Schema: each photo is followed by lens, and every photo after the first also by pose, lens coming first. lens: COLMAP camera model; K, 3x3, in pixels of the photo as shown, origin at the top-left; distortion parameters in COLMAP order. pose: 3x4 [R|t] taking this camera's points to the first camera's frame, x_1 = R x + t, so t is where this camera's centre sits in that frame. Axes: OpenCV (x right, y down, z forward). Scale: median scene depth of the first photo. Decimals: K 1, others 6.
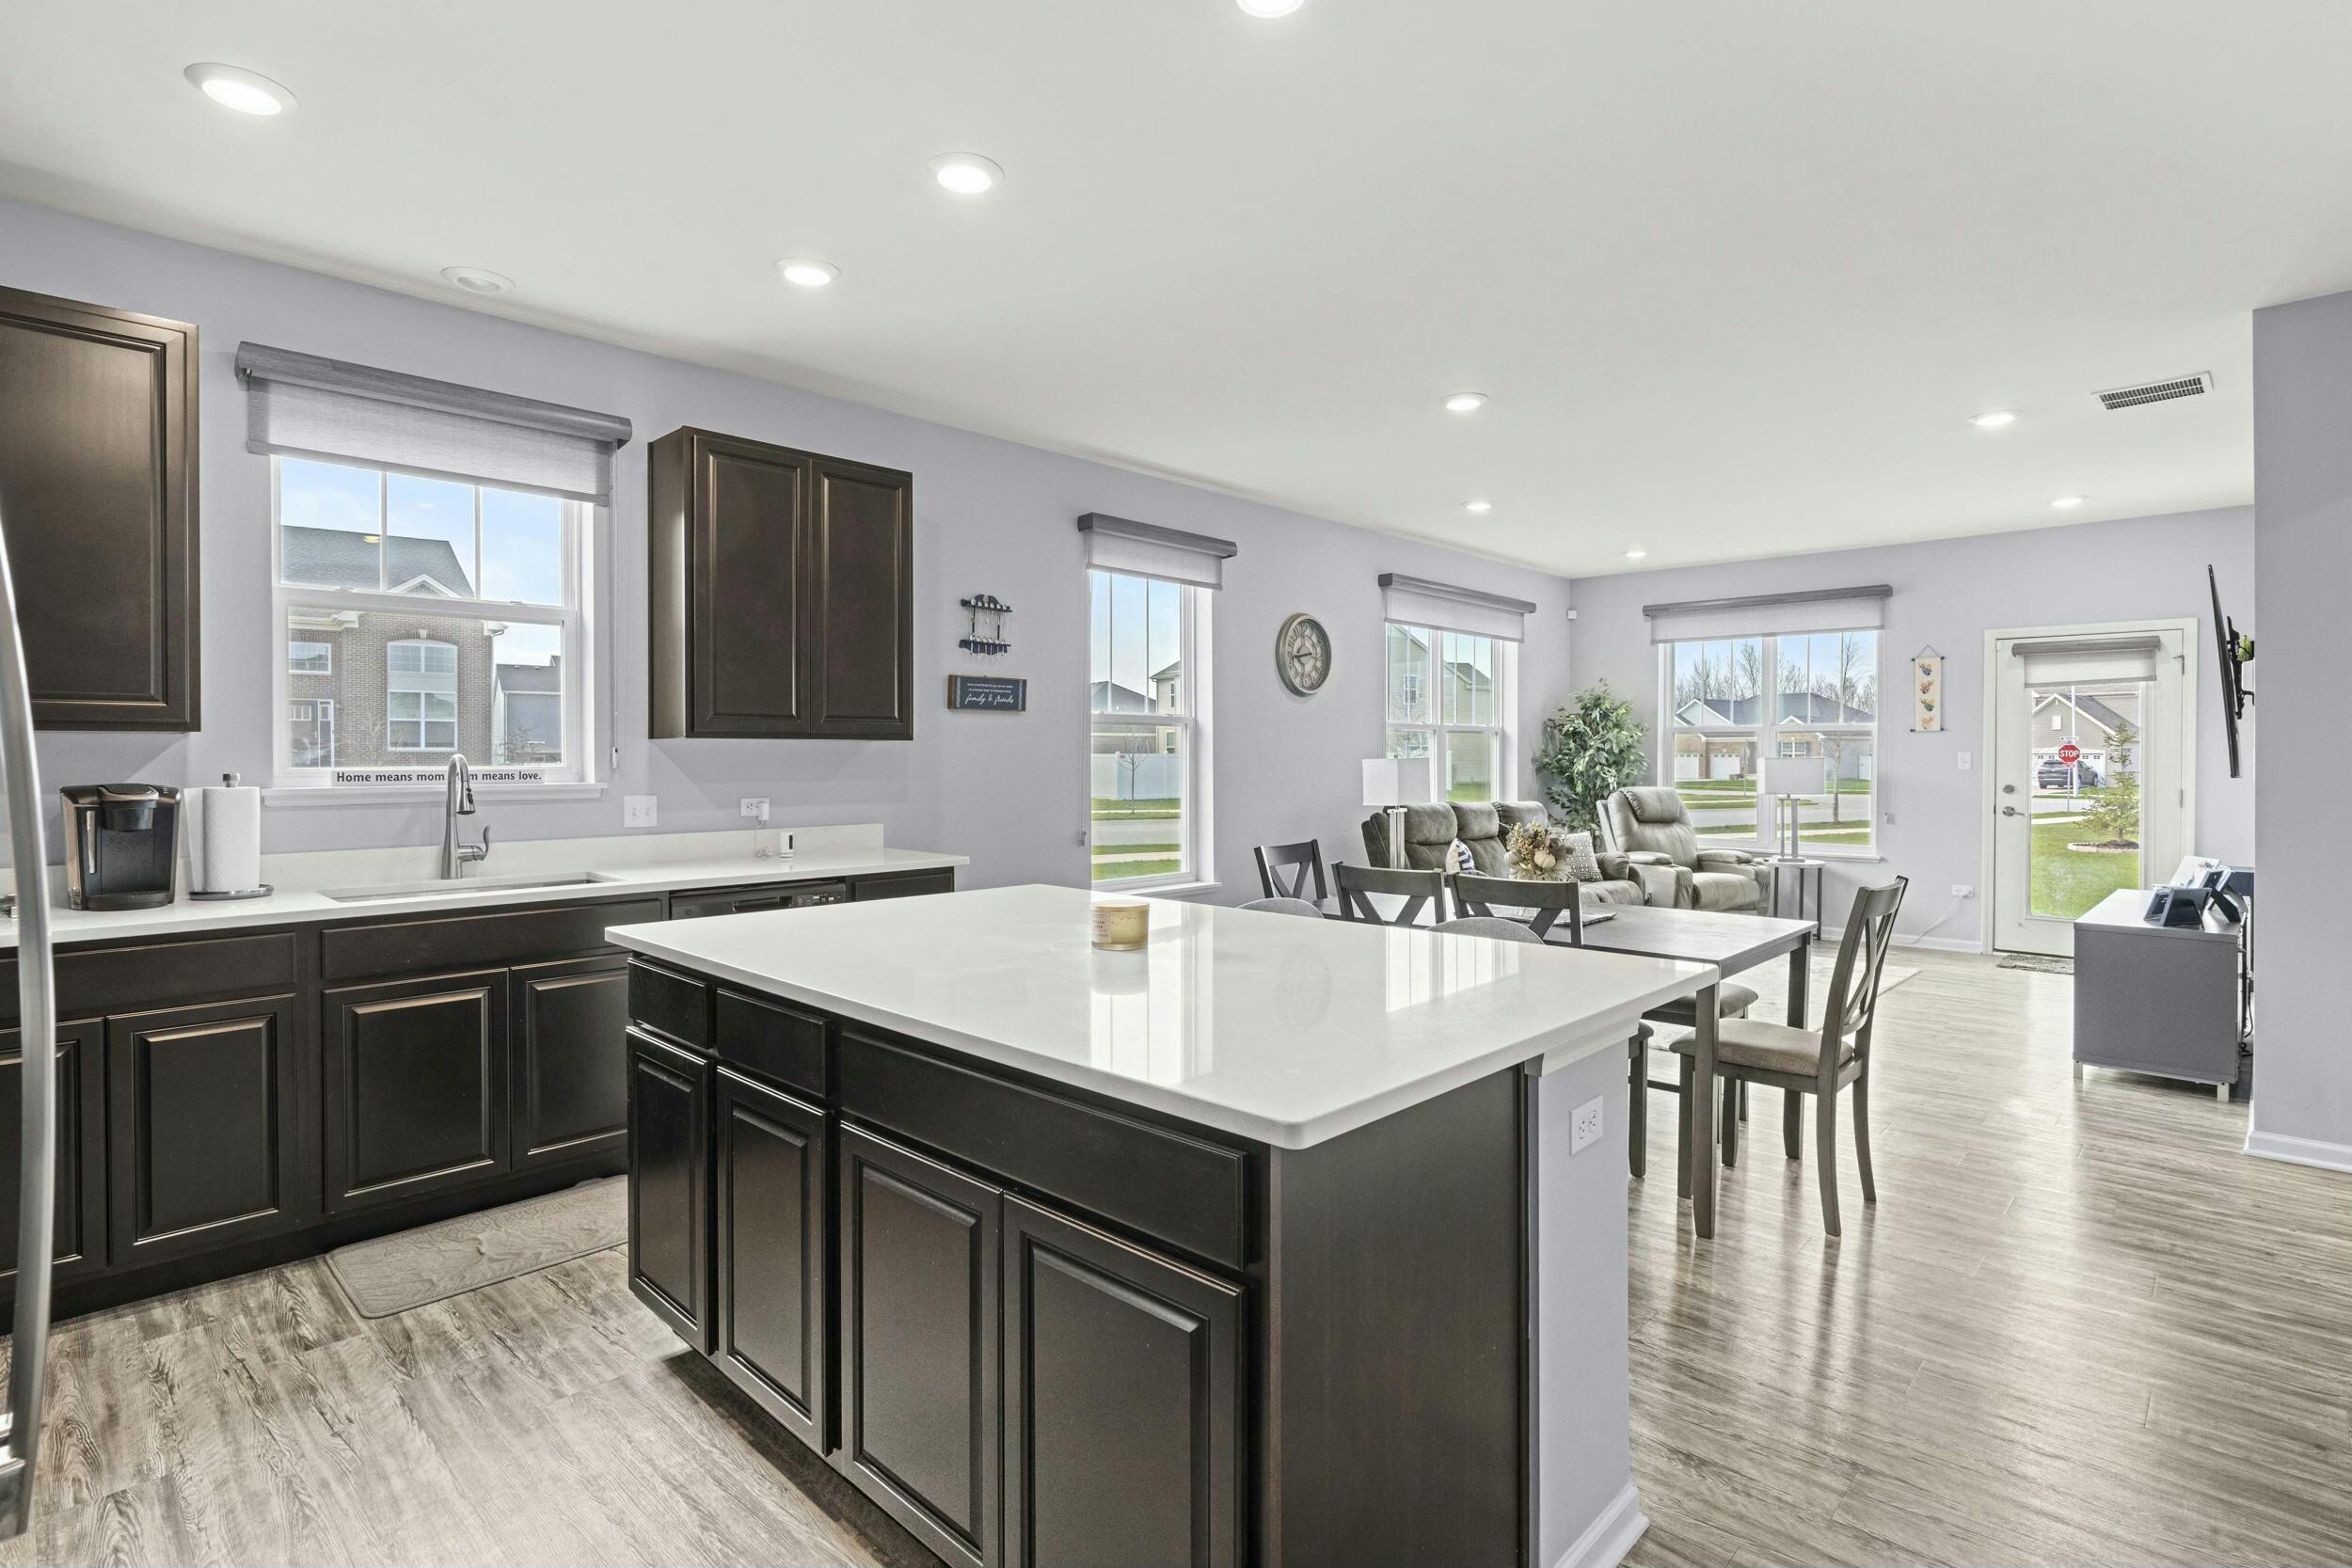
lens RADIAL K [[1137.0, 0, 1185.1], [0, 1137.0, 768.8], [0, 0, 1]] dist [-0.000395, 0.001186]
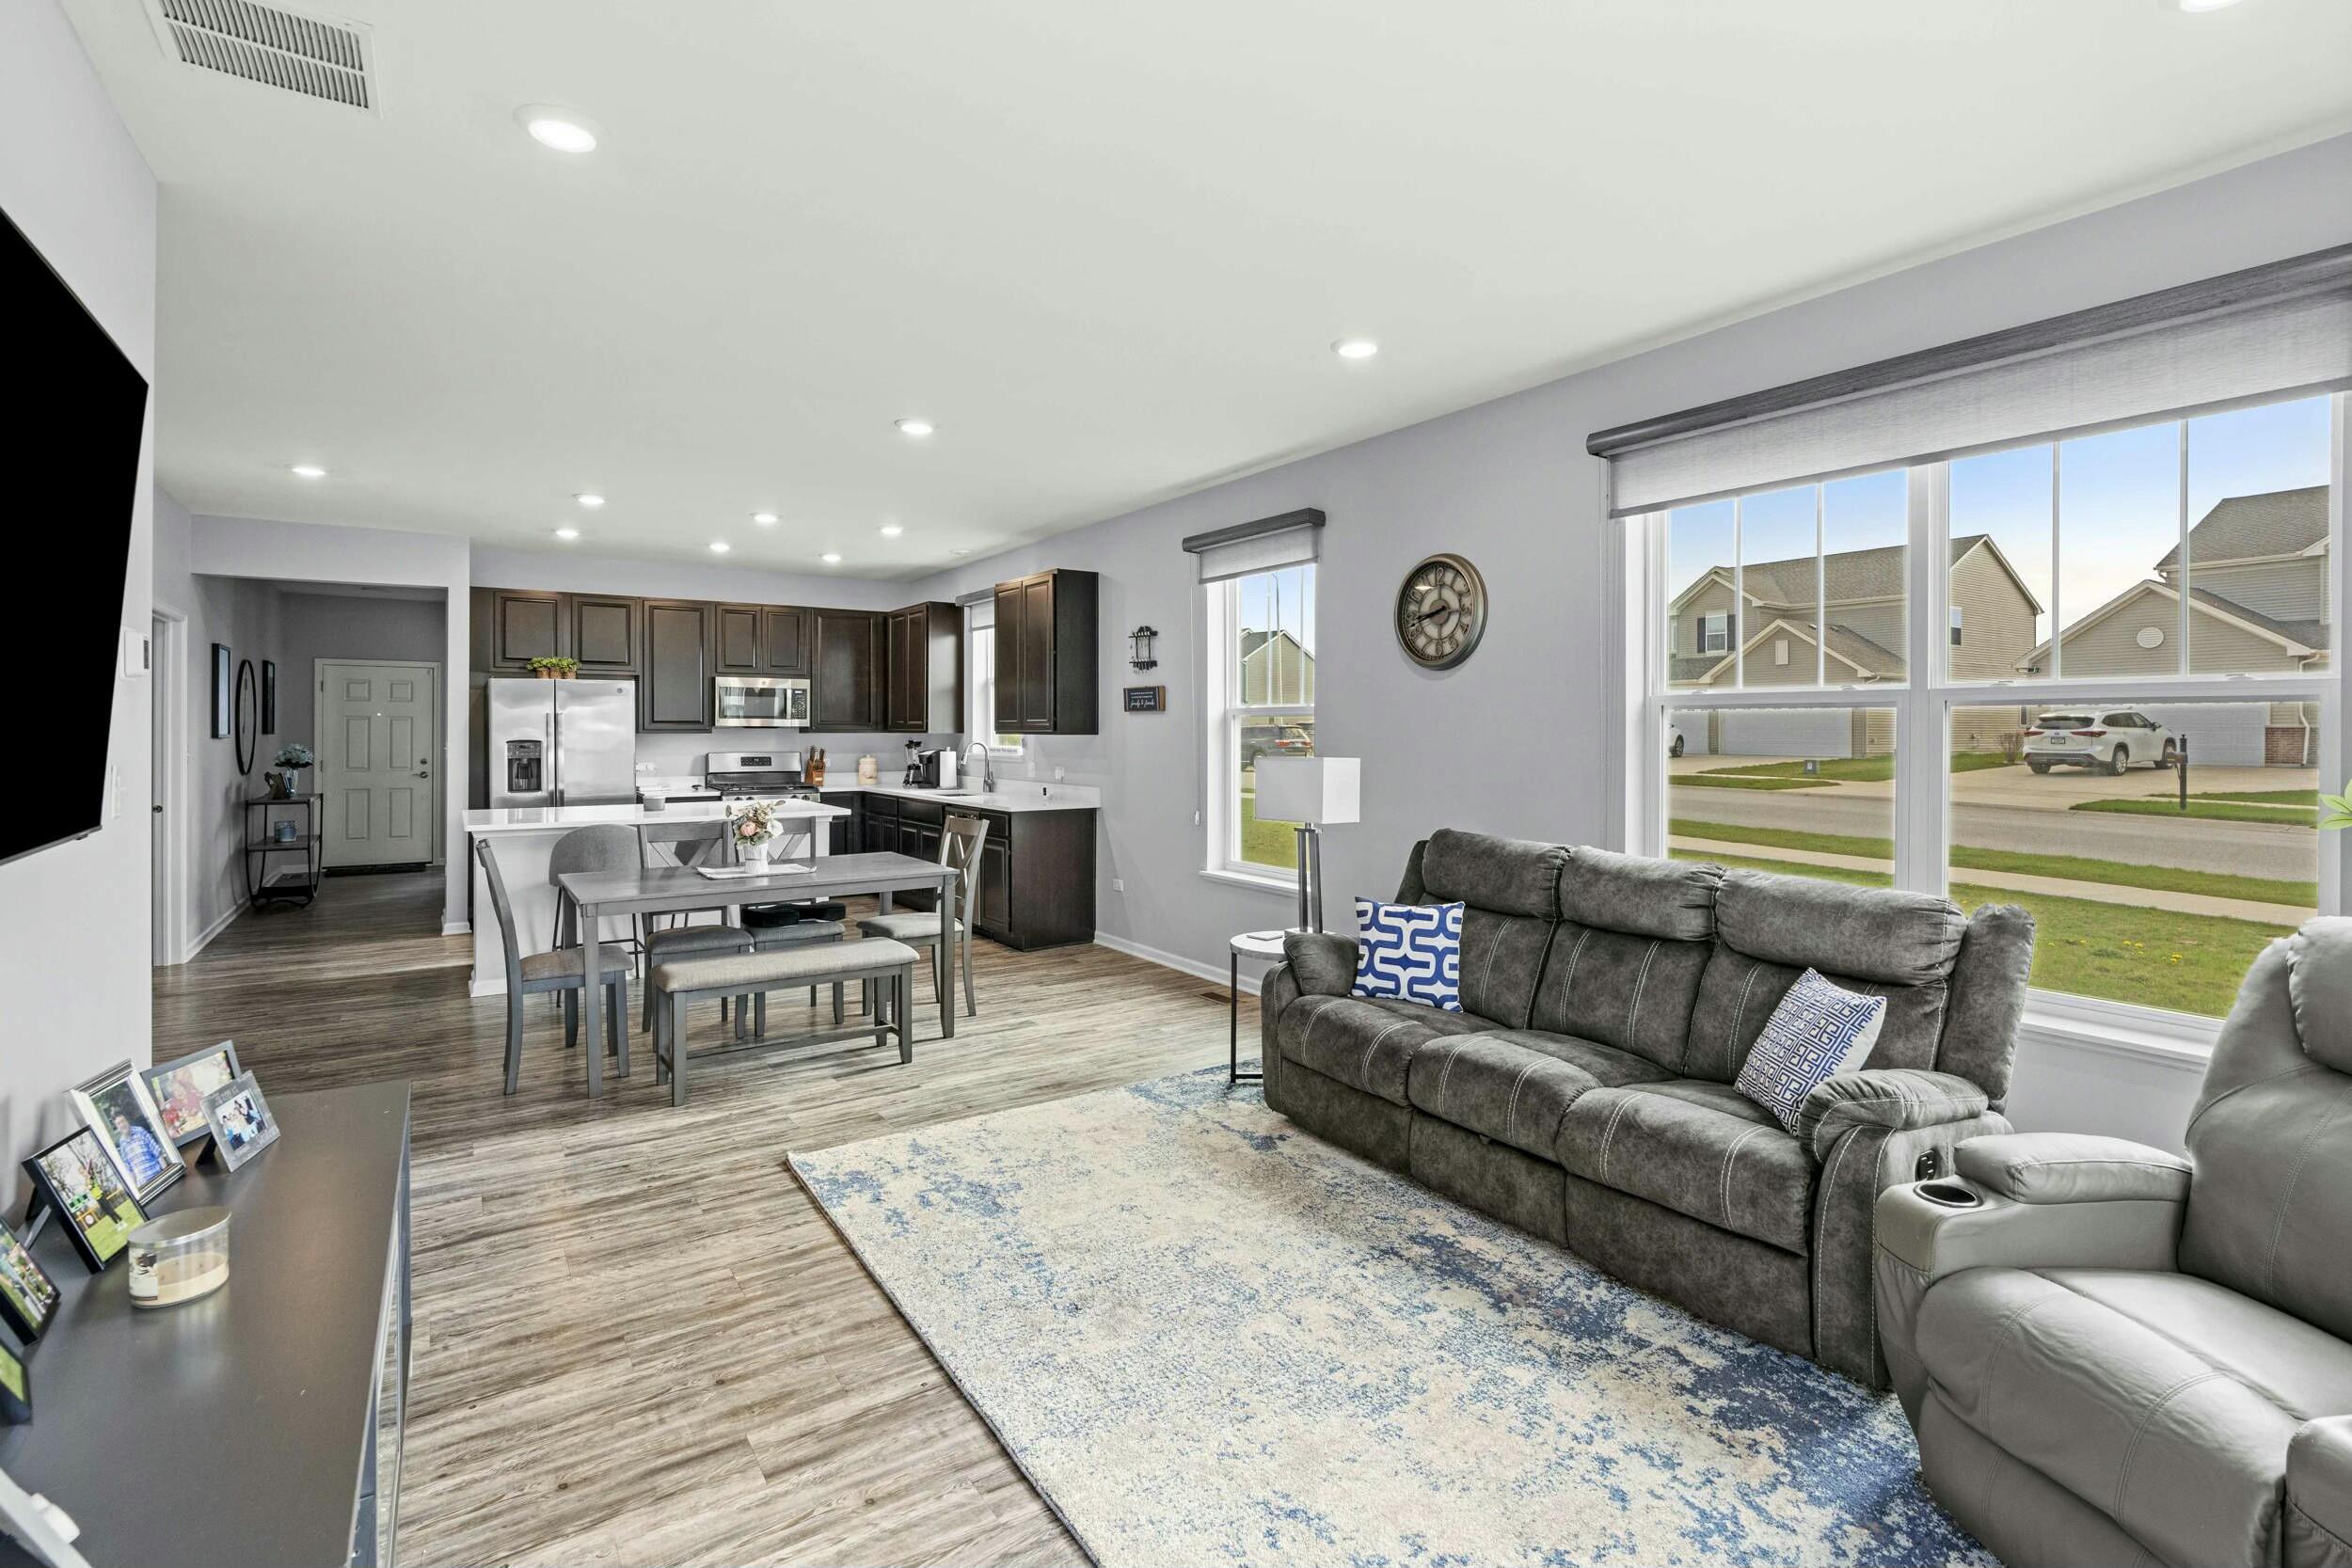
lens RADIAL K [[1081.0, 0, 1171.5], [0, 1081.0, 730.8], [0, 0, 1]] dist [-0.008459, 0.000745]
pose [[-0.209198, 0.002025, -0.977871, 0.727207], [-0.011752, 0.999920, 0.004585, -0.023416], [0.977803, 0.012451, -0.209158, 0.879312]]
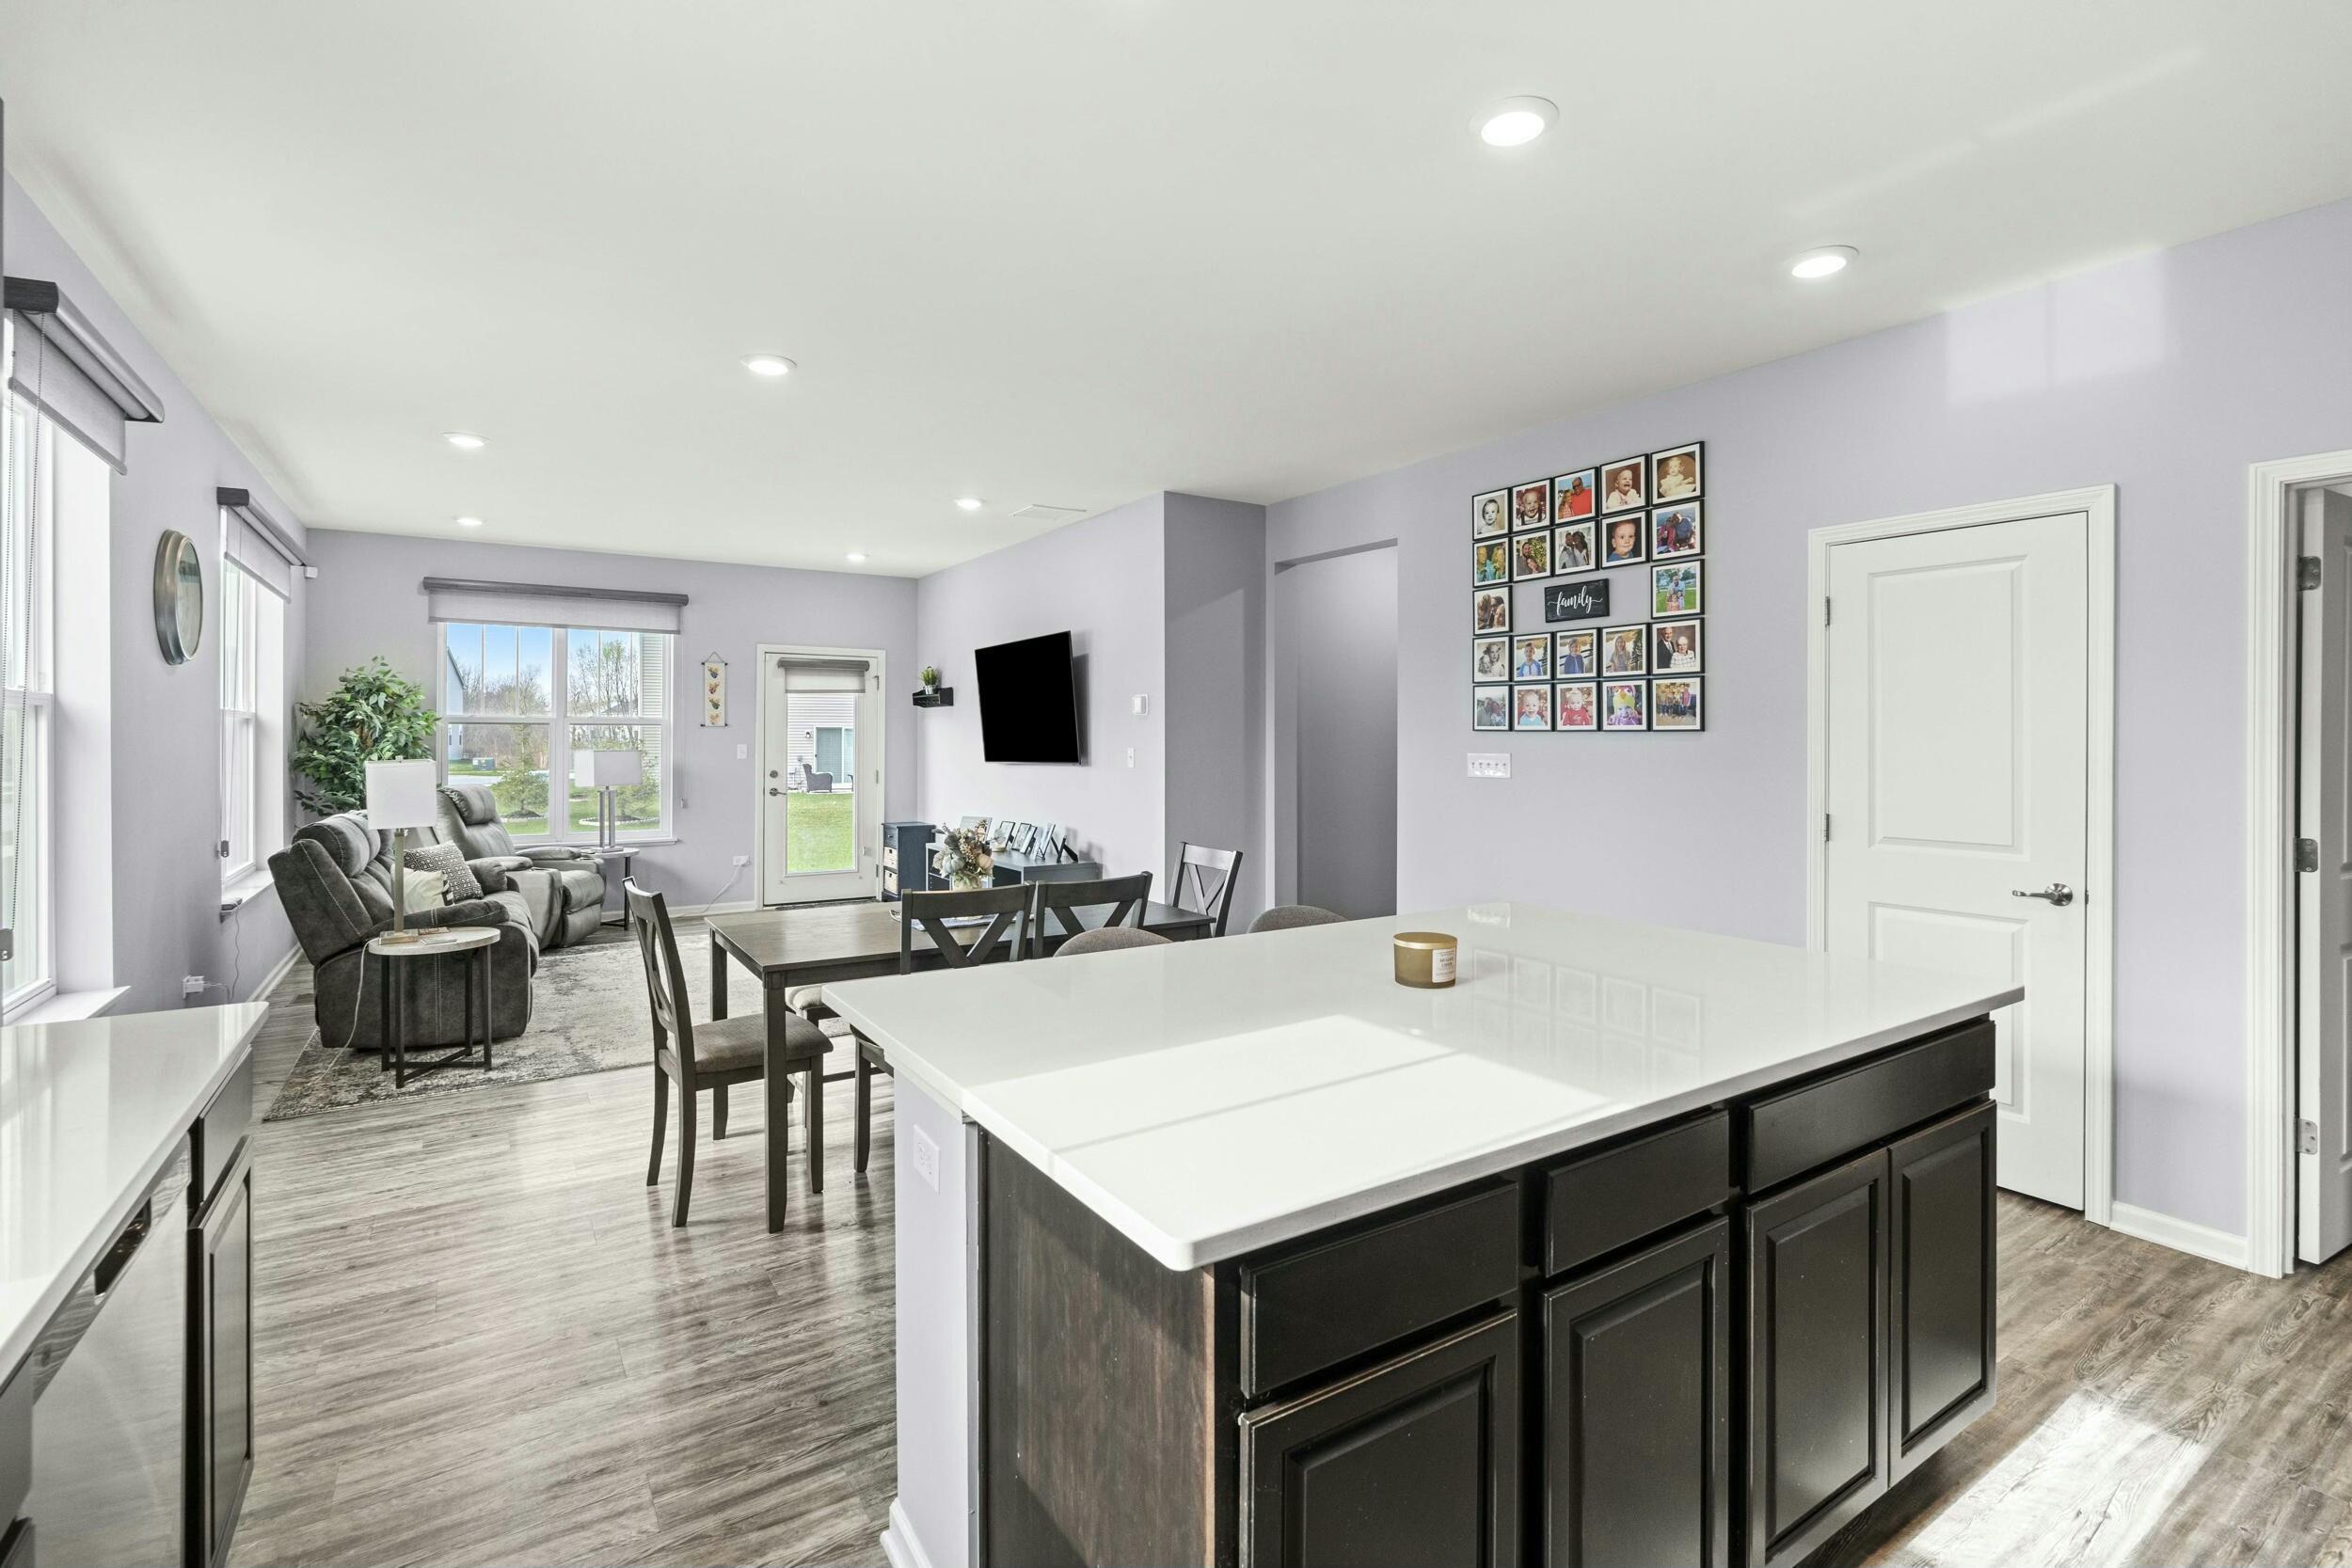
lens RADIAL K [[1081.0, 0, 1171.5], [0, 1081.0, 730.8], [0, 0, 1]] dist [-0.008459, 0.000745]
pose [[0.229417, 0.004816, 0.973316, -0.312986], [0.010165, 0.999921, -0.007344, -0.015716], [-0.973275, 0.011579, 0.229350, 0.297656]]
